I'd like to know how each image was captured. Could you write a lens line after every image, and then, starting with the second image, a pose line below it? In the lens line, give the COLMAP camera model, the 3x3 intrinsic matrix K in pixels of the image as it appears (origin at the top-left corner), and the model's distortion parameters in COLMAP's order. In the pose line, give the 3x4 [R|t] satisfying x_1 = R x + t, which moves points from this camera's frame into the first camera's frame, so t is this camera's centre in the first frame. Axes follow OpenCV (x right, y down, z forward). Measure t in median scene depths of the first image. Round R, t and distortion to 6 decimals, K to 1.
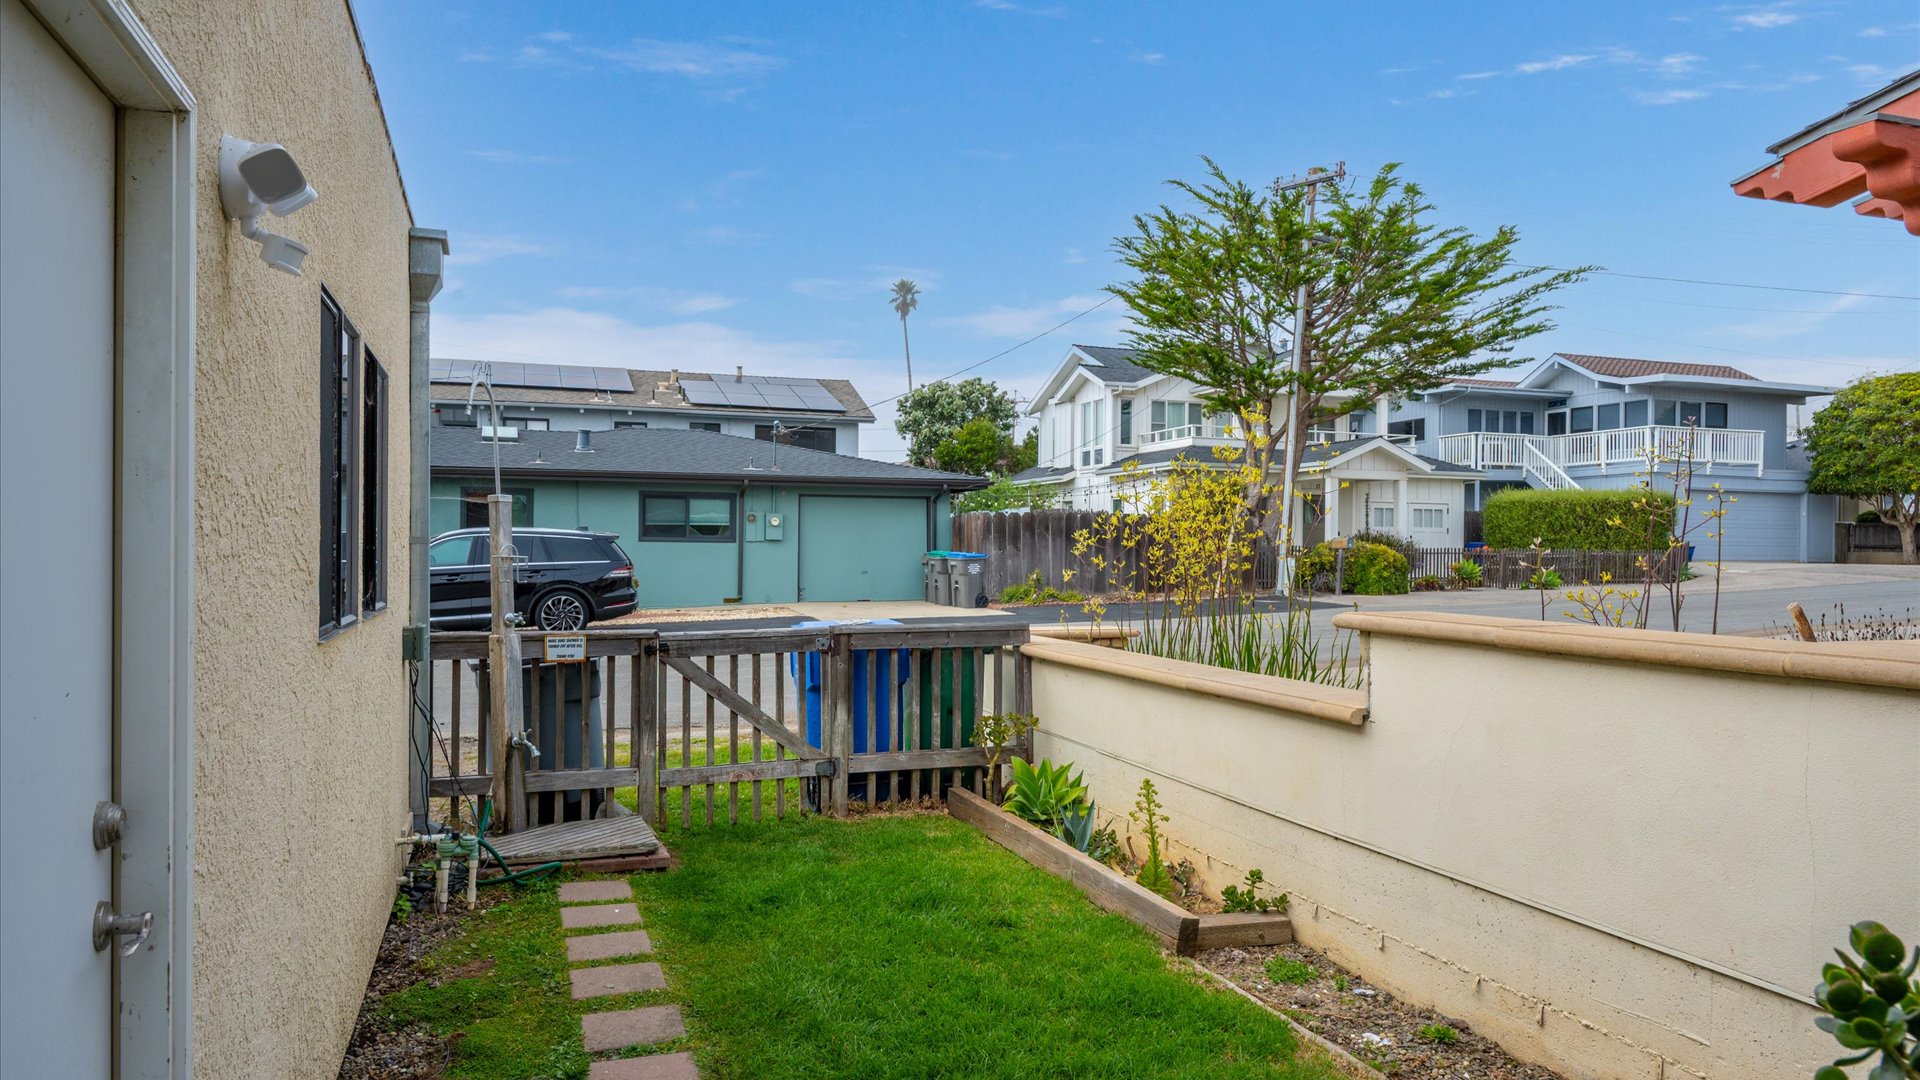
lens RADIAL K [[1290.2, 0, 959.9], [0, 1290.2, 542.5], [0, 0, 1]] dist [-0.005307, 0.003194]
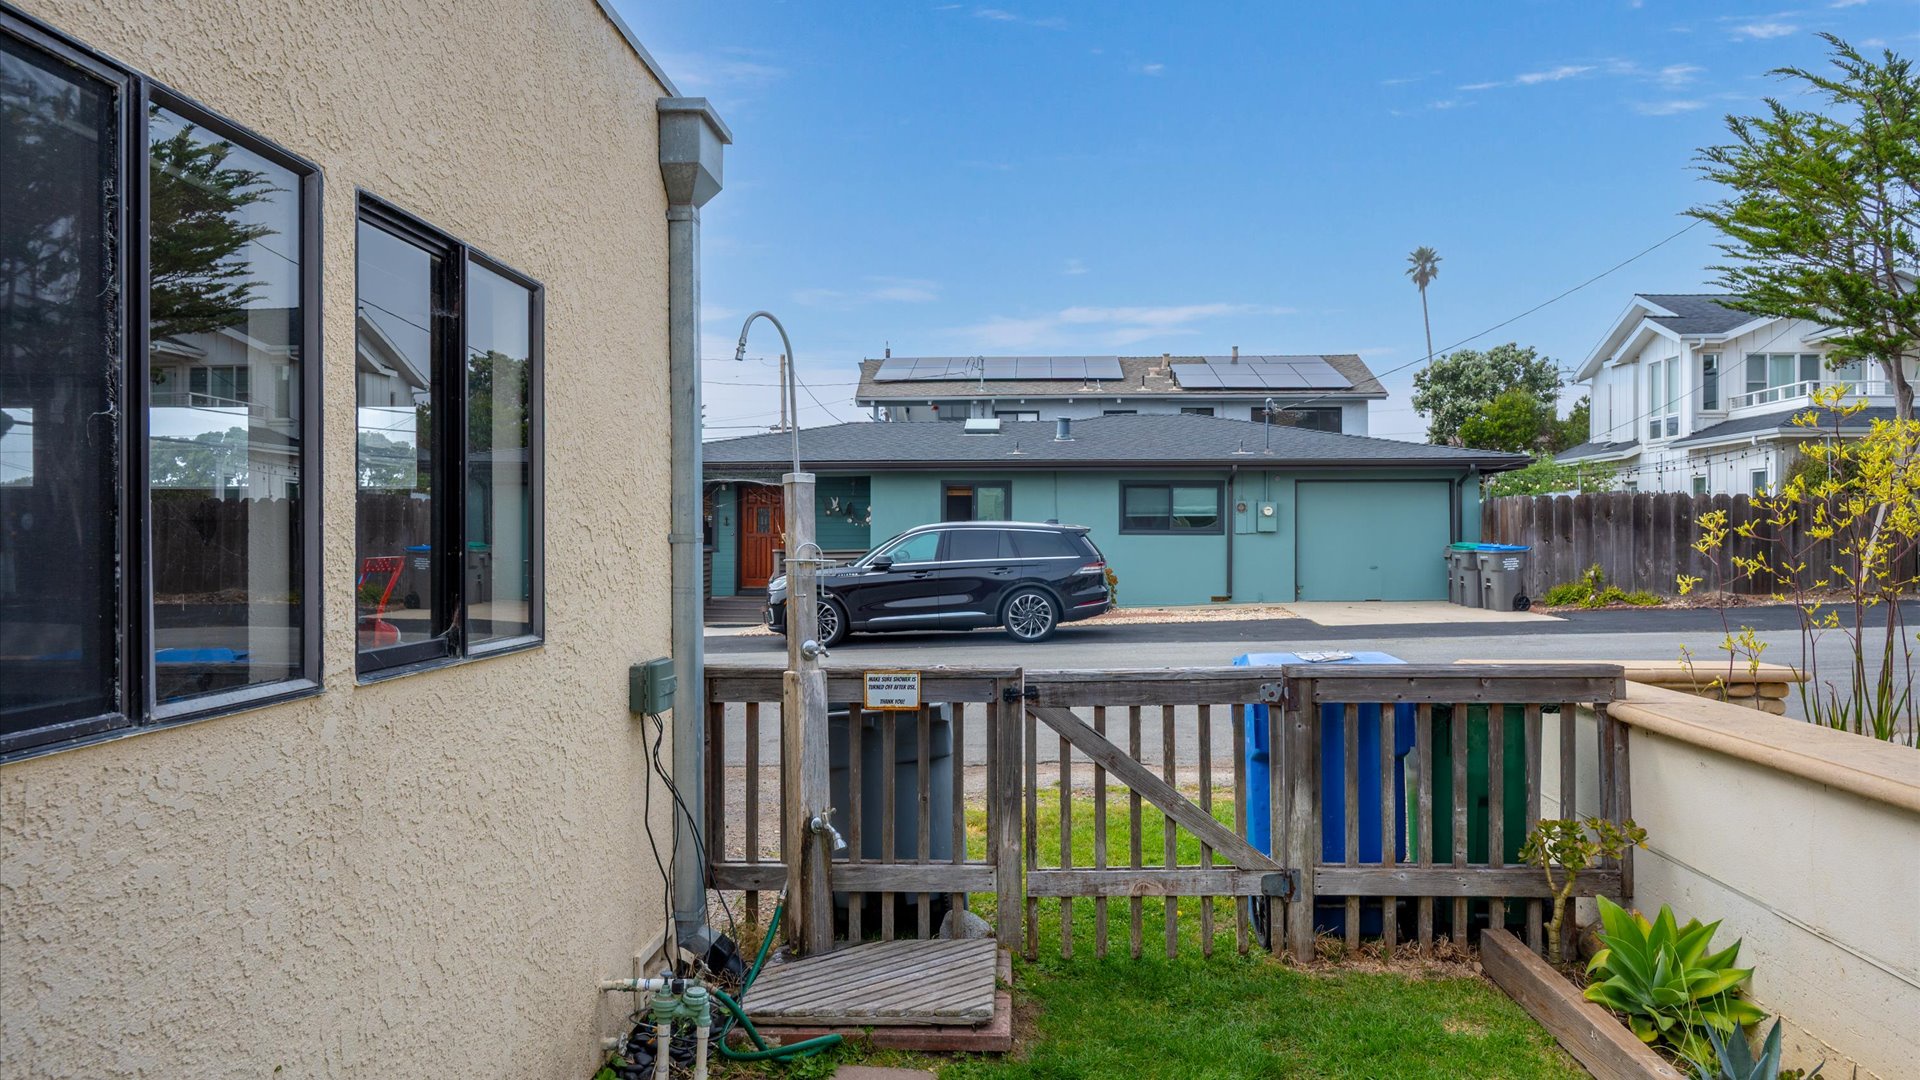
lens RADIAL K [[1290.2, 0, 959.5], [0, 1290.2, 539.8], [0, 0, 1]] dist [-0.005307, 0.003194]
pose [[0.924667, -0.007238, -0.380708, -0.002107], [0.008806, 0.999958, 0.002377, -0.000590], [0.380675, -0.005551, 0.924692, 0.178154]]
